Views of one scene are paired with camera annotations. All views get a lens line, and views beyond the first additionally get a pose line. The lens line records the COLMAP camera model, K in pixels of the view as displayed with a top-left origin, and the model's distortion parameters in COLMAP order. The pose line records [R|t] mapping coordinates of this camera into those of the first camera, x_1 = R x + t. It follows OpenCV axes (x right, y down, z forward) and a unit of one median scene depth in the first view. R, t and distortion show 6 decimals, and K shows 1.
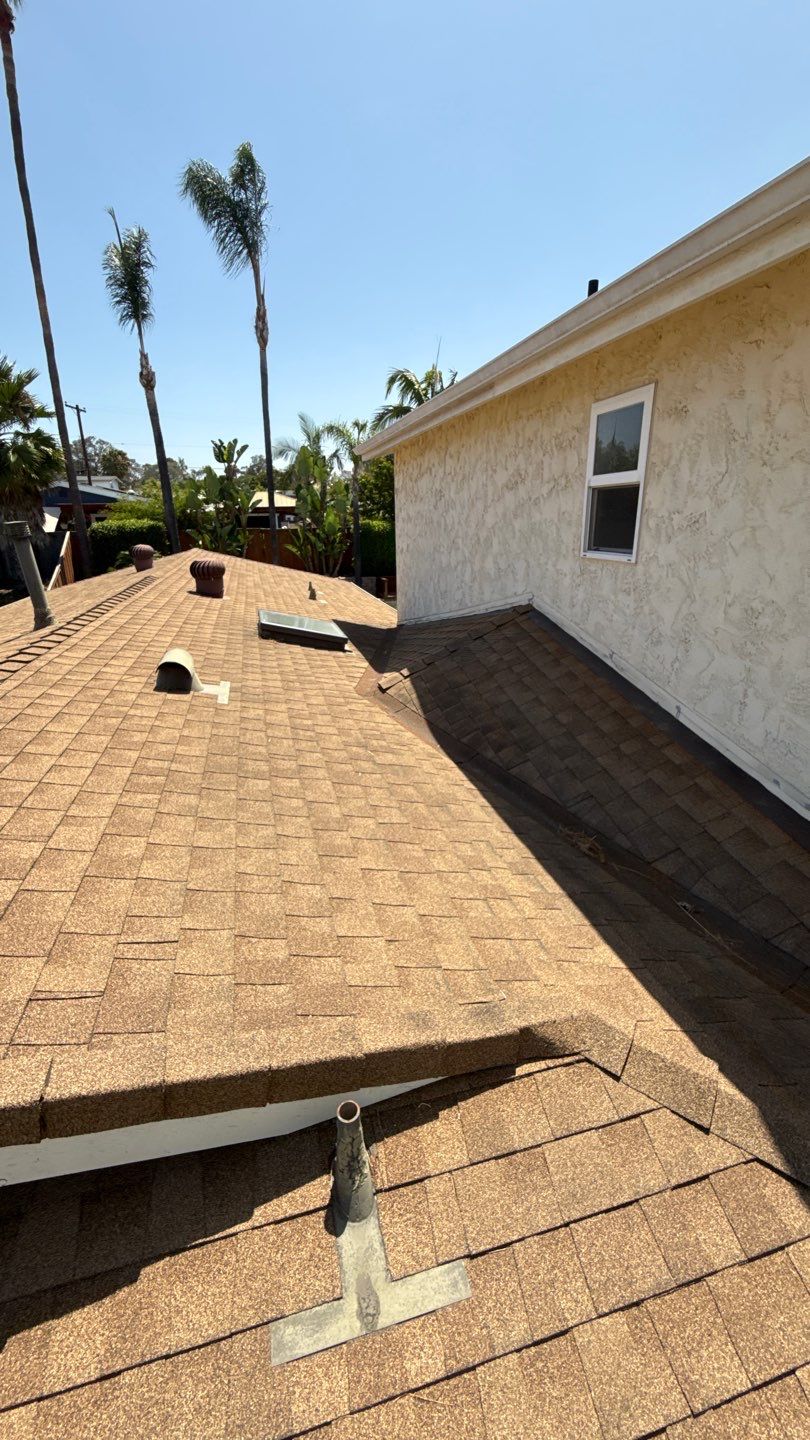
lens RADIAL K [[576.2, 0, 406.6], [0, 576.2, 720.7], [0, 0, 1]] dist [0.000958, 0.000823]
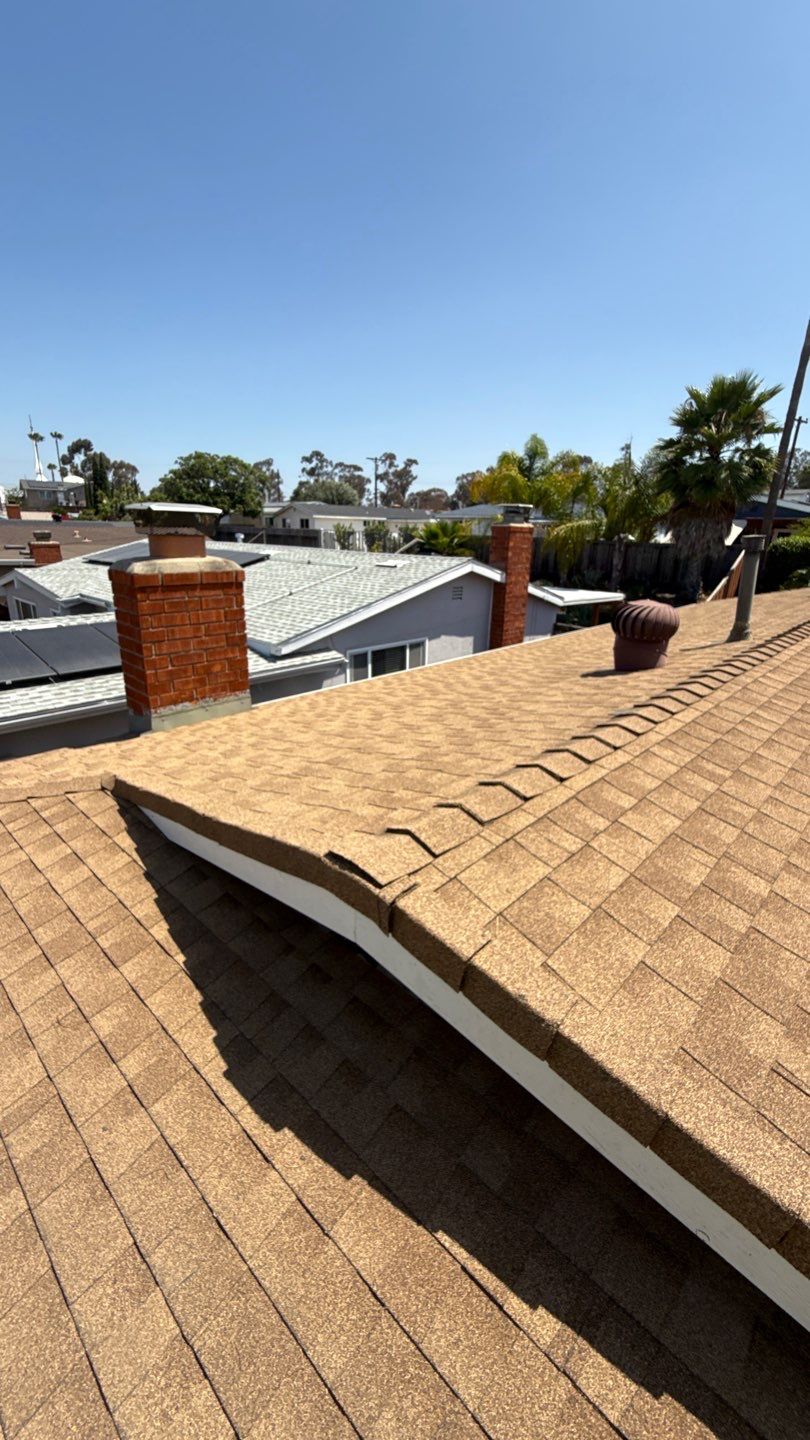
lens RADIAL K [[576.2, 0, 406.6], [0, 576.2, 720.7], [0, 0, 1]] dist [0.000958, 0.000823]
pose [[0.538305, 0.298880, -0.787971, -0.118678], [-0.315625, 0.938449, 0.140336, 0.008707], [0.781415, 0.173160, 0.599505, -0.021220]]
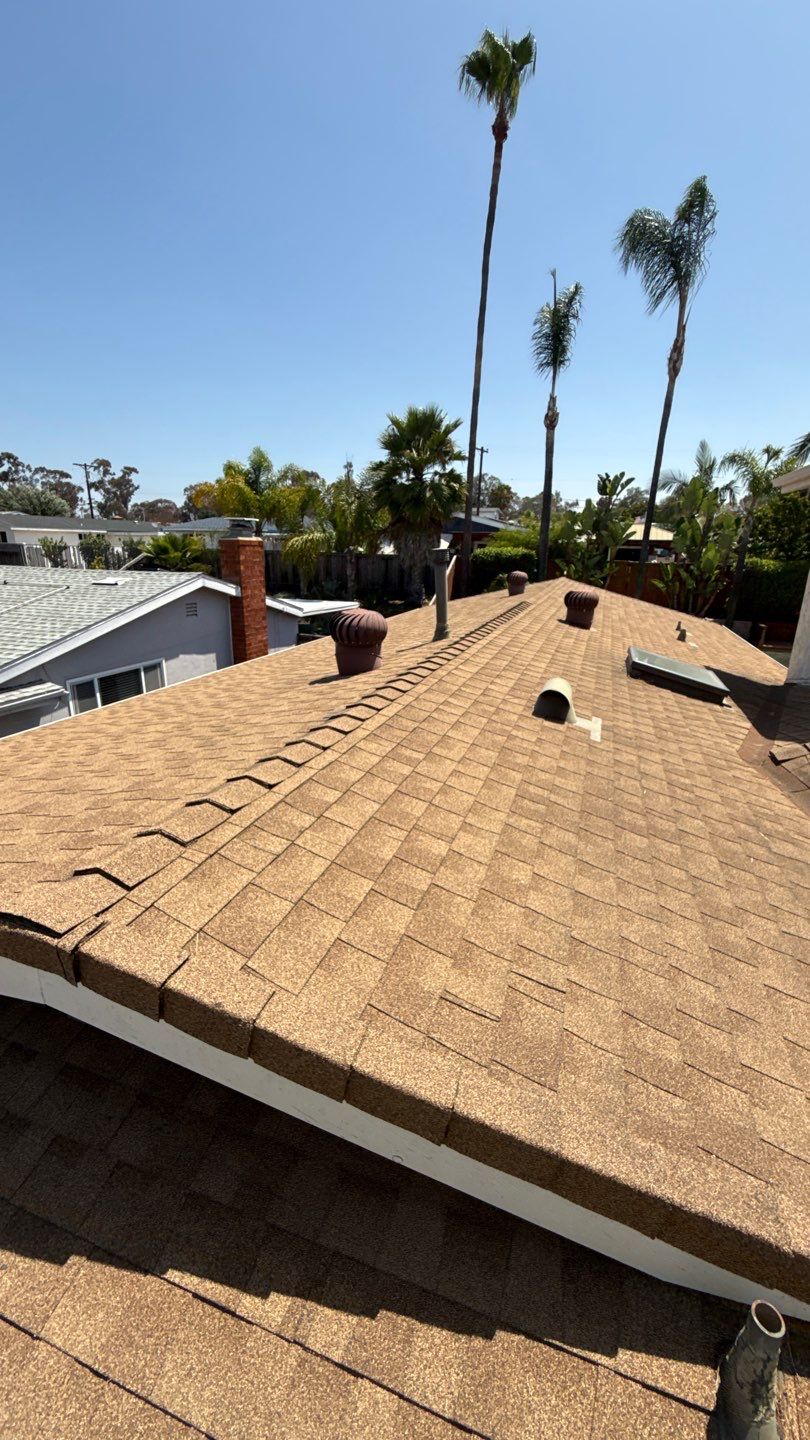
lens RADIAL K [[575.5, 0, 405.0], [0, 575.5, 720.0], [0, 0, 1]] dist [0.000661, 0.000581]
pose [[0.835863, 0.192133, -0.514216, -0.074015], [-0.216713, 0.976156, 0.012464, -0.005041], [0.504350, 0.101019, 0.857570, -0.000657]]
